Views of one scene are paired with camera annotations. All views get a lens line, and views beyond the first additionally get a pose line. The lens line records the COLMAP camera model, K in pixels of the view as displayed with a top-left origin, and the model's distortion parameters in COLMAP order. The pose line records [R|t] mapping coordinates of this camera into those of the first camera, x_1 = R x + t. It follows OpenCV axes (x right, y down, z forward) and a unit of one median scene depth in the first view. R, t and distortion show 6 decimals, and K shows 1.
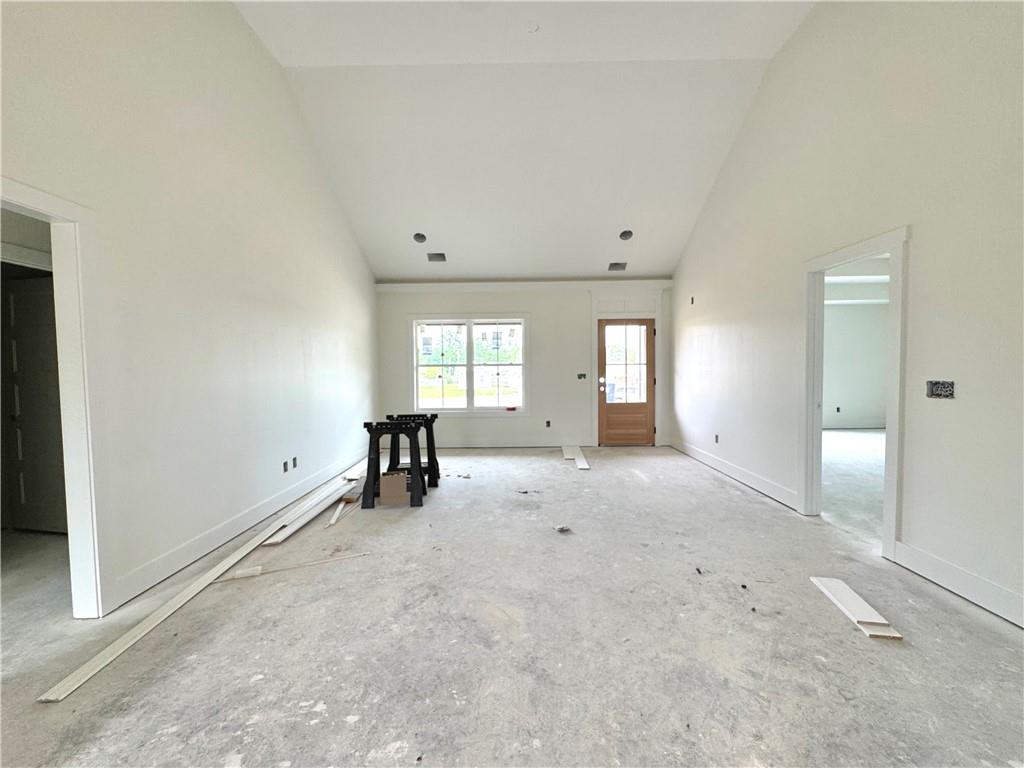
lens RADIAL K [[413.8, 0, 512.0], [0, 413.8, 384.0], [0, 0, 1]] dist [-0.006029, 0.000751]
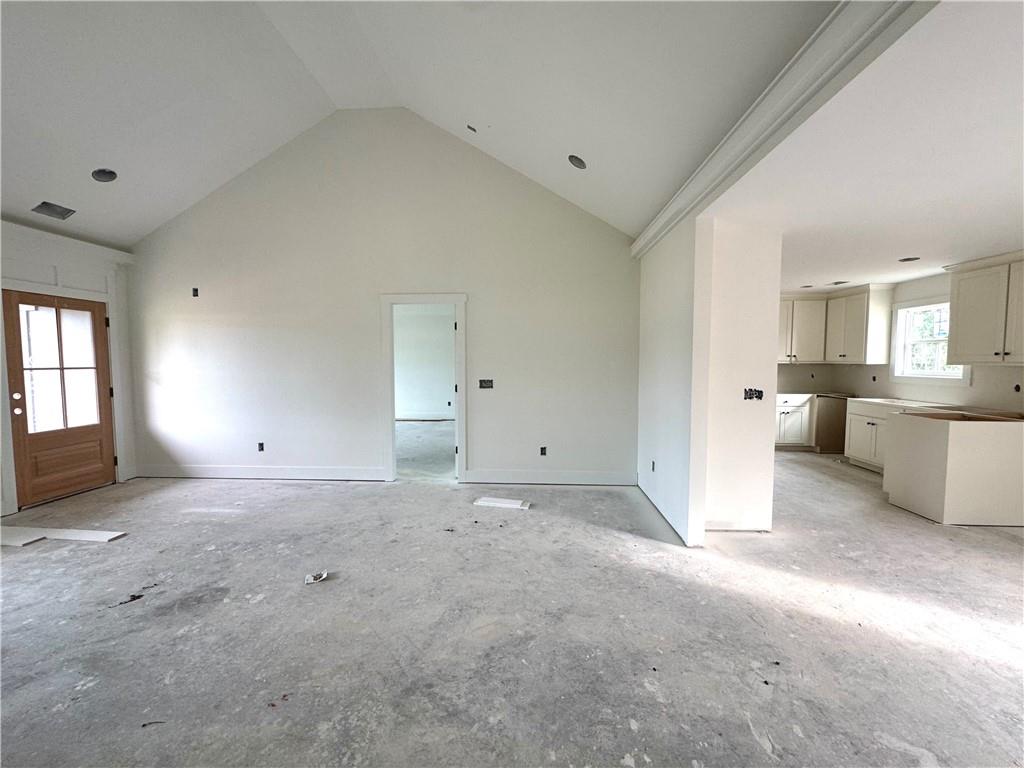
lens RADIAL K [[413.8, 0, 512.0], [0, 413.8, 384.0], [0, 0, 1]] dist [-0.006029, 0.000751]
pose [[0.035255, -0.045838, 0.998327, -0.857396], [0.039039, 0.998248, 0.044456, -0.064646], [-0.998616, 0.037406, 0.036983, 0.757926]]
